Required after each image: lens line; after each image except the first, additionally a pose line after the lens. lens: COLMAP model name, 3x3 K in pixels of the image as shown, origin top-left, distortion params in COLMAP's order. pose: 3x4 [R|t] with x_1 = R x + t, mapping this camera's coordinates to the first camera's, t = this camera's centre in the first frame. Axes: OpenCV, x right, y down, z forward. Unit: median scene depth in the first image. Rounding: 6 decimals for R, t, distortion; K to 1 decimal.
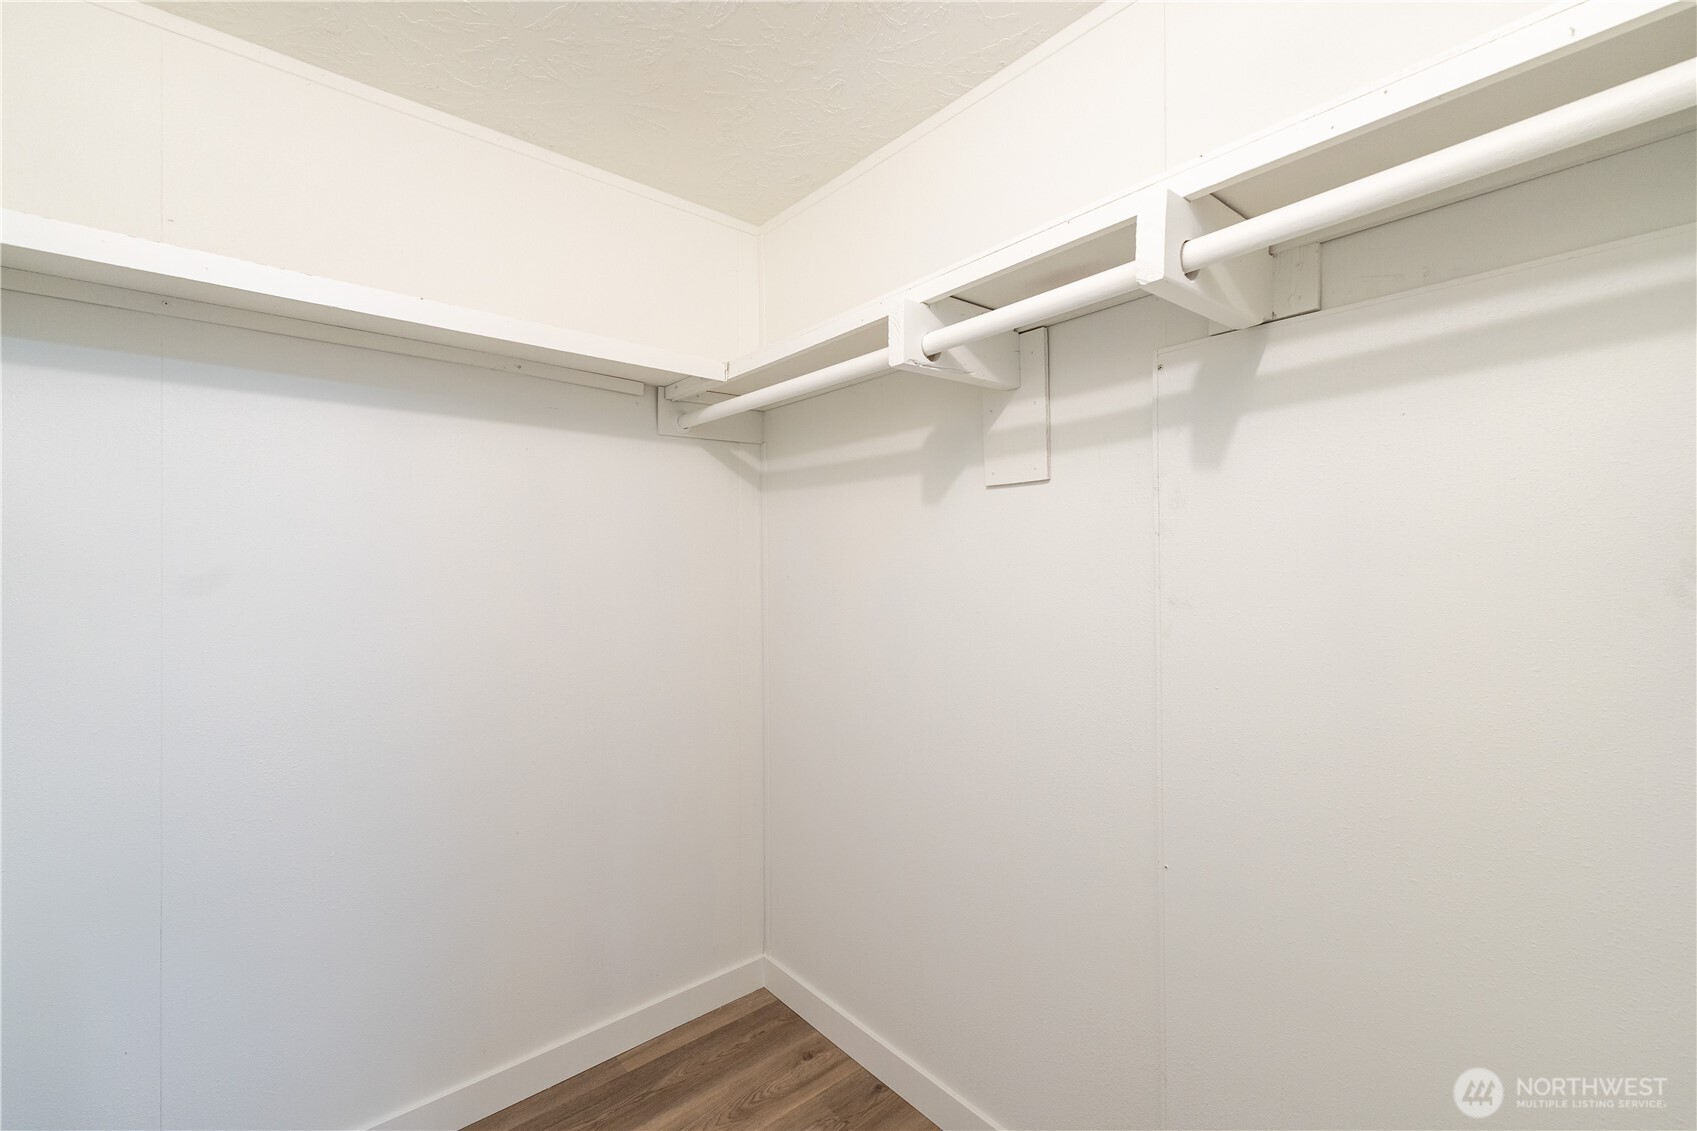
lens RADIAL K [[690.5, 0, 848.5], [0, 690.5, 567.7], [0, 0, 1]] dist [0.002168, -0.000768]
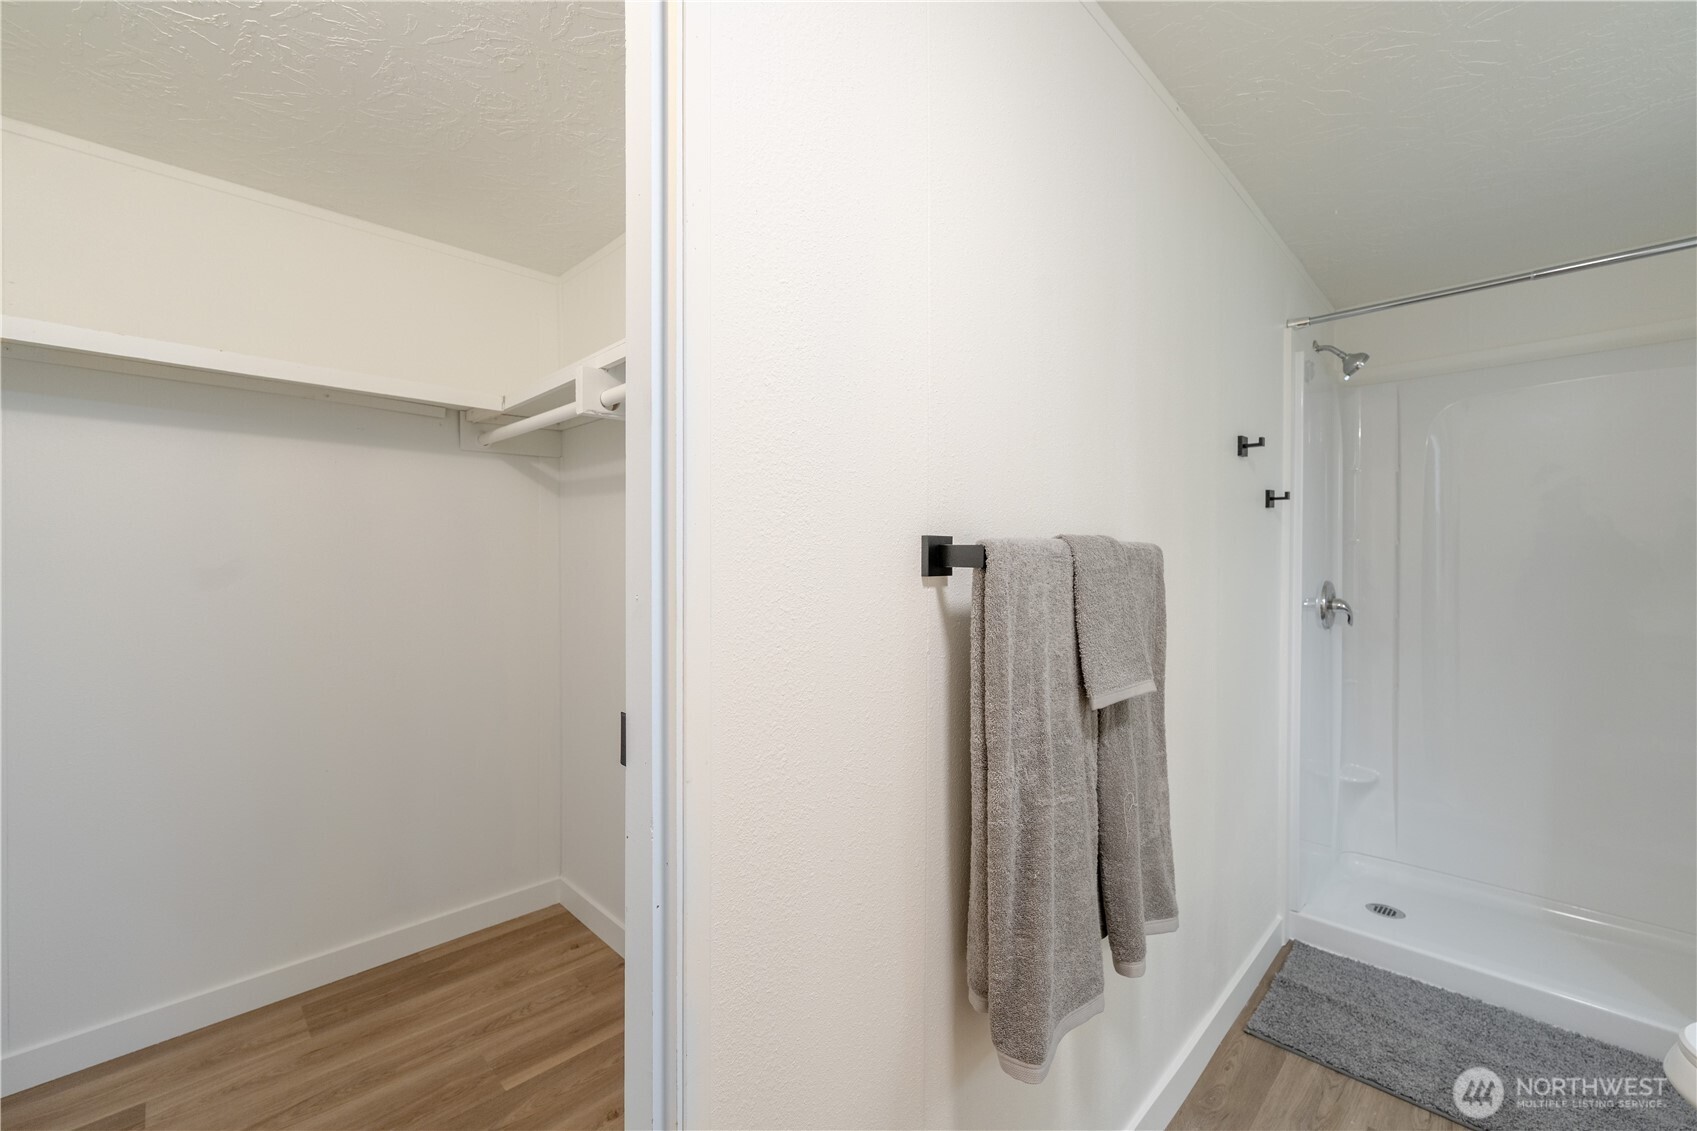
lens RADIAL K [[690.5, 0, 856.1], [0, 690.5, 569.5], [0, 0, 1]] dist [0.002168, -0.000768]
pose [[0.997674, 0.006399, 0.067865, 0.352461], [-0.007379, 0.999872, 0.014202, -0.004986], [-0.067765, -0.014670, 0.997593, -0.276833]]
